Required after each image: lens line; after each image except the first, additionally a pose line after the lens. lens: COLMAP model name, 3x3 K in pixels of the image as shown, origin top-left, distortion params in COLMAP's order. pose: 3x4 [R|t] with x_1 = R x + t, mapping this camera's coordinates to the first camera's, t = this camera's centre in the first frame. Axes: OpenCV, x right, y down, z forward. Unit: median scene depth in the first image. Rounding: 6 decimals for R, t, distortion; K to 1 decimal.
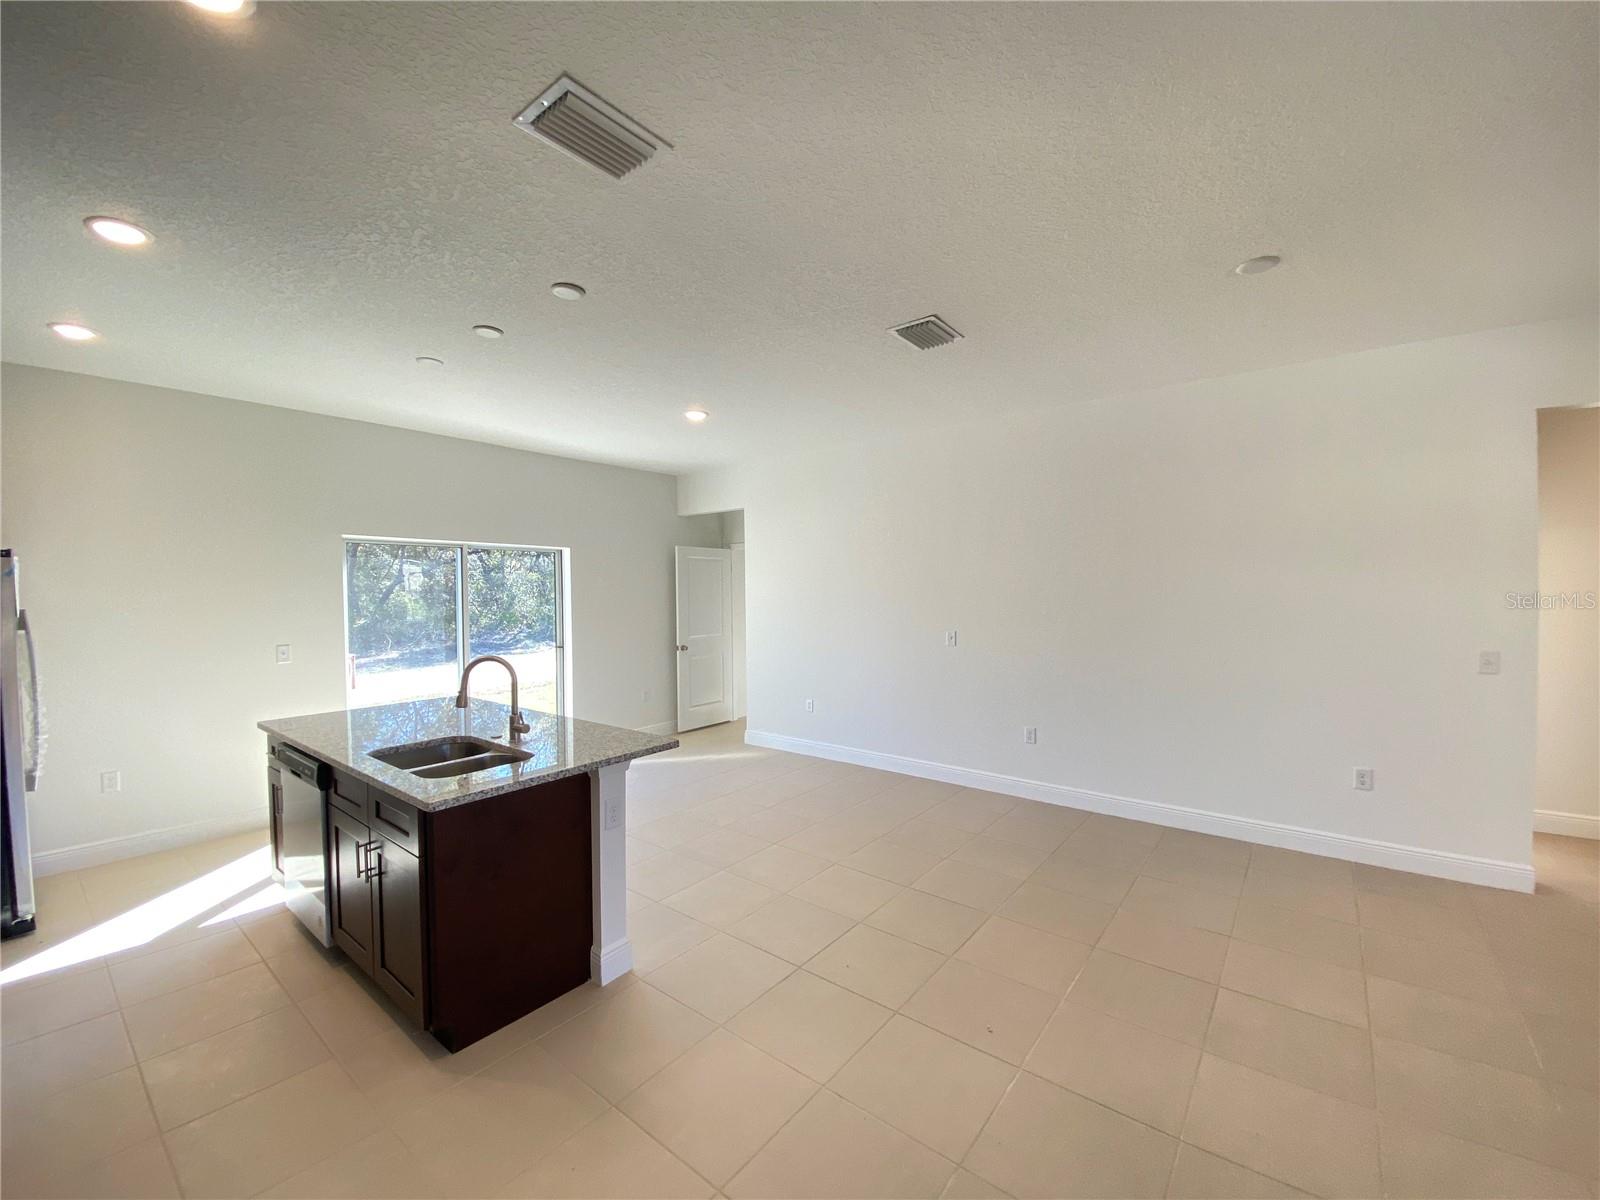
lens RADIAL K [[639.0, 0, 806.3], [0, 639.0, 596.5], [0, 0, 1]] dist [0.014970, -0.000194]
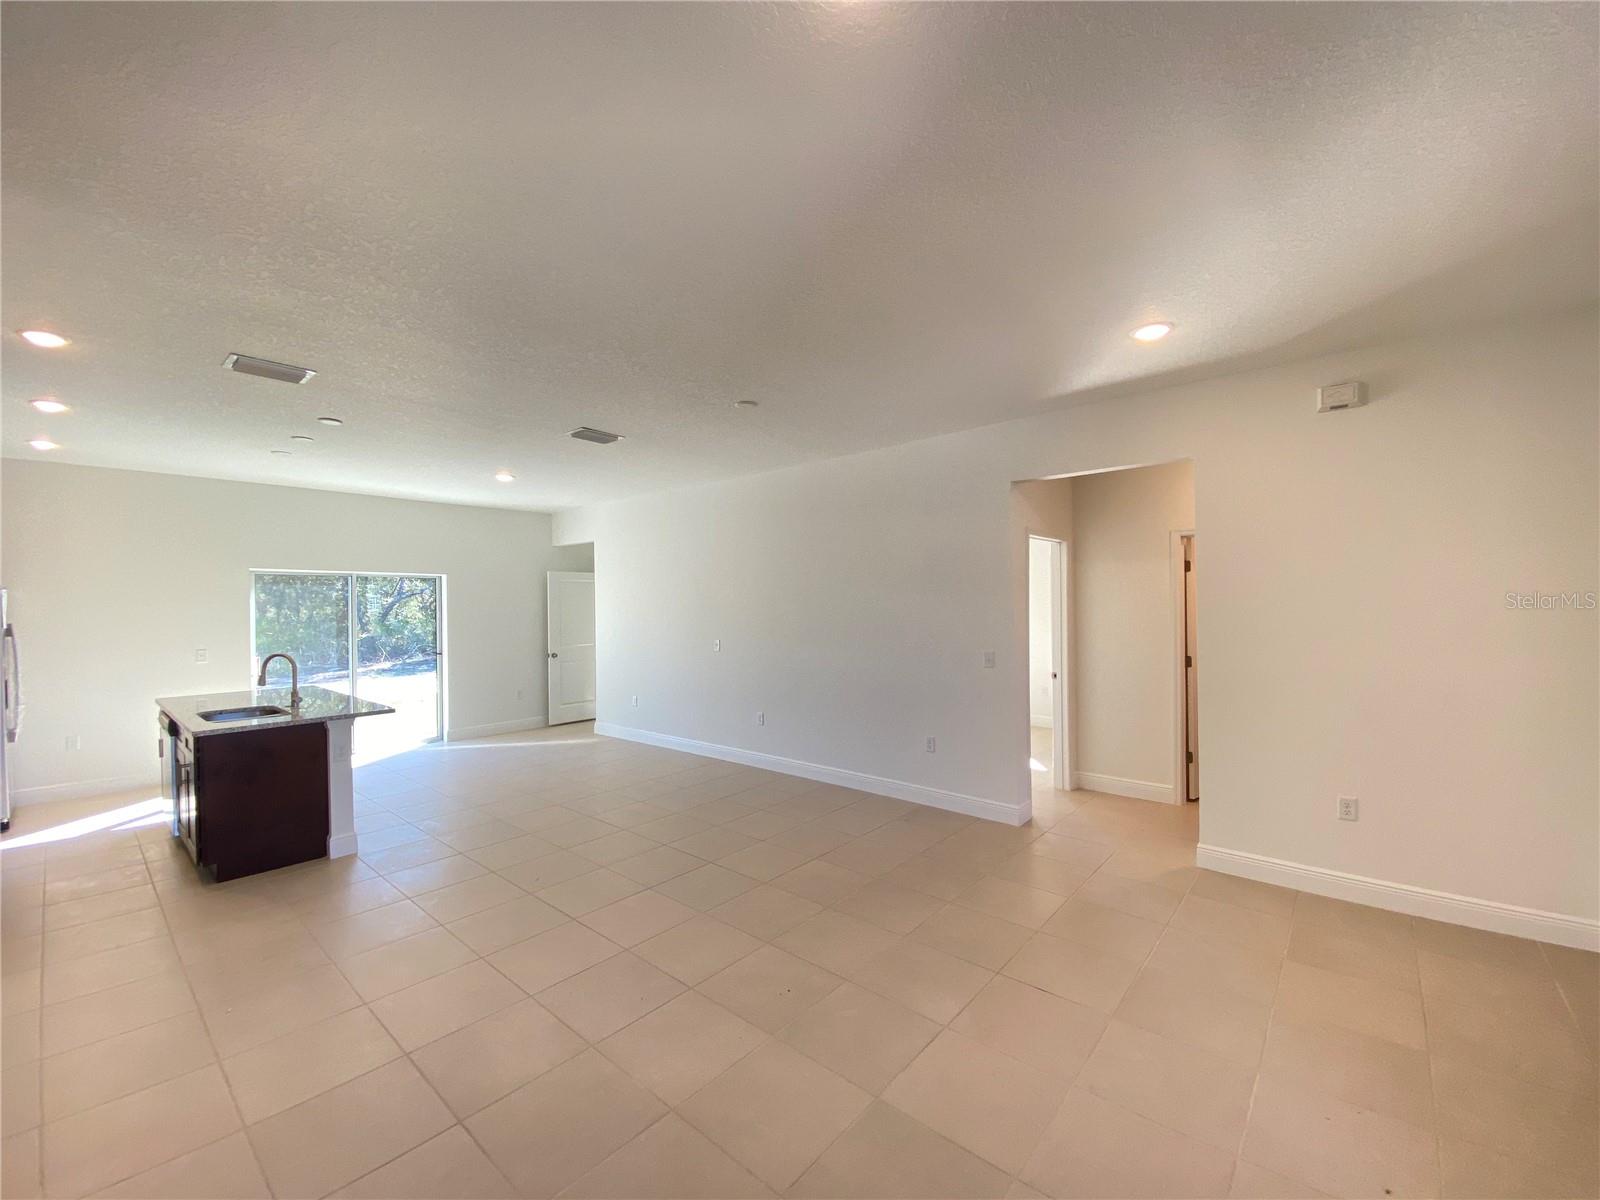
lens RADIAL K [[654.1, 0, 800.0], [0, 654.1, 600.0], [0, 0, 1]] dist [0.032761, -0.008913]
pose [[0.998207, -0.000633, -0.059859, 0.729808], [-0.000380, 0.999857, -0.016916, -0.008340], [0.059862, 0.016908, 0.998063, -0.456615]]
